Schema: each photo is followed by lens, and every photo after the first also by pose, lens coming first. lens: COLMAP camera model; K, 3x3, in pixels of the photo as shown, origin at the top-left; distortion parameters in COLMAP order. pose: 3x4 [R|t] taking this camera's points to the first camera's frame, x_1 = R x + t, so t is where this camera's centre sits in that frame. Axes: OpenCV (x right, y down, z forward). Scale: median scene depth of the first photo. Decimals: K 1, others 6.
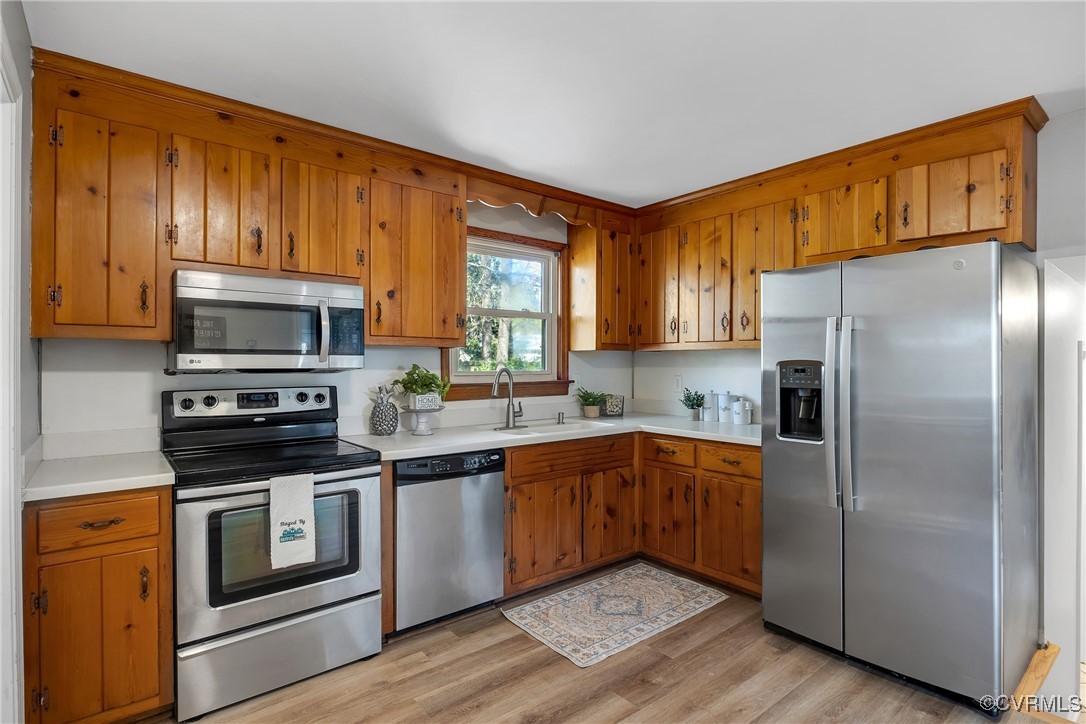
lens RADIAL K [[547.8, 0, 553.8], [0, 547.8, 366.7], [0, 0, 1]] dist [-0.003615, -0.000894]
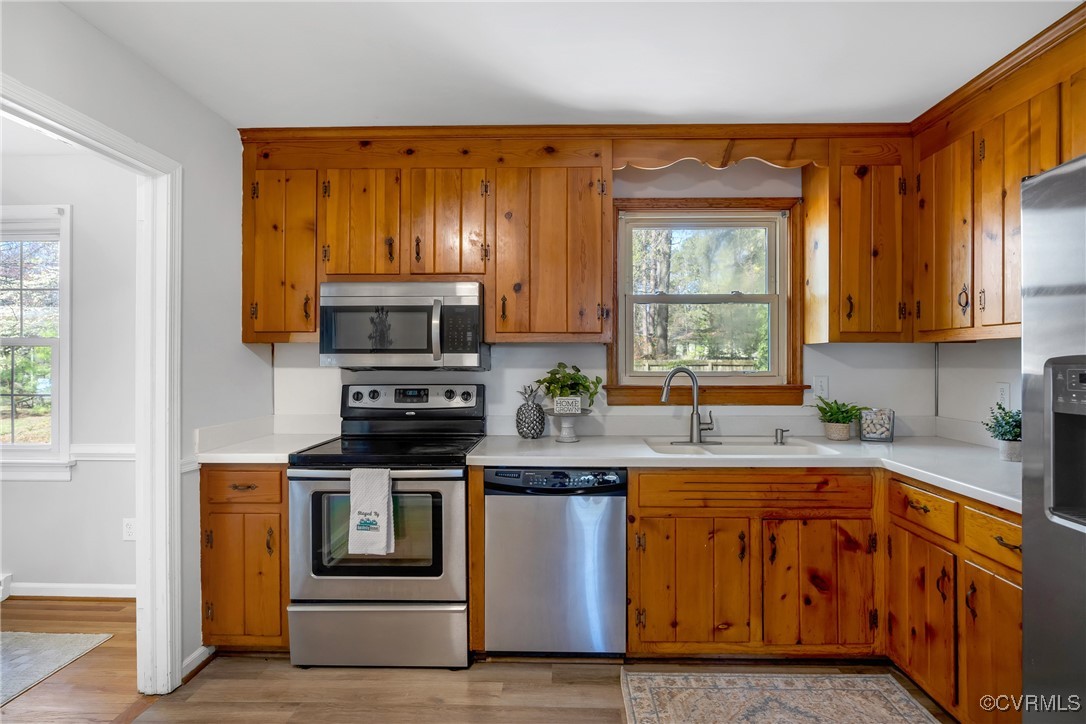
lens RADIAL K [[562.4, 0, 543.0], [0, 562.4, 362.0], [0, 0, 1]] dist [-0.006385, -0.000963]
pose [[0.752524, 0.001078, -0.658564, 0.342647], [-0.004129, 0.999987, -0.003081, -0.002584], [0.658552, 0.005038, 0.752518, 0.288547]]
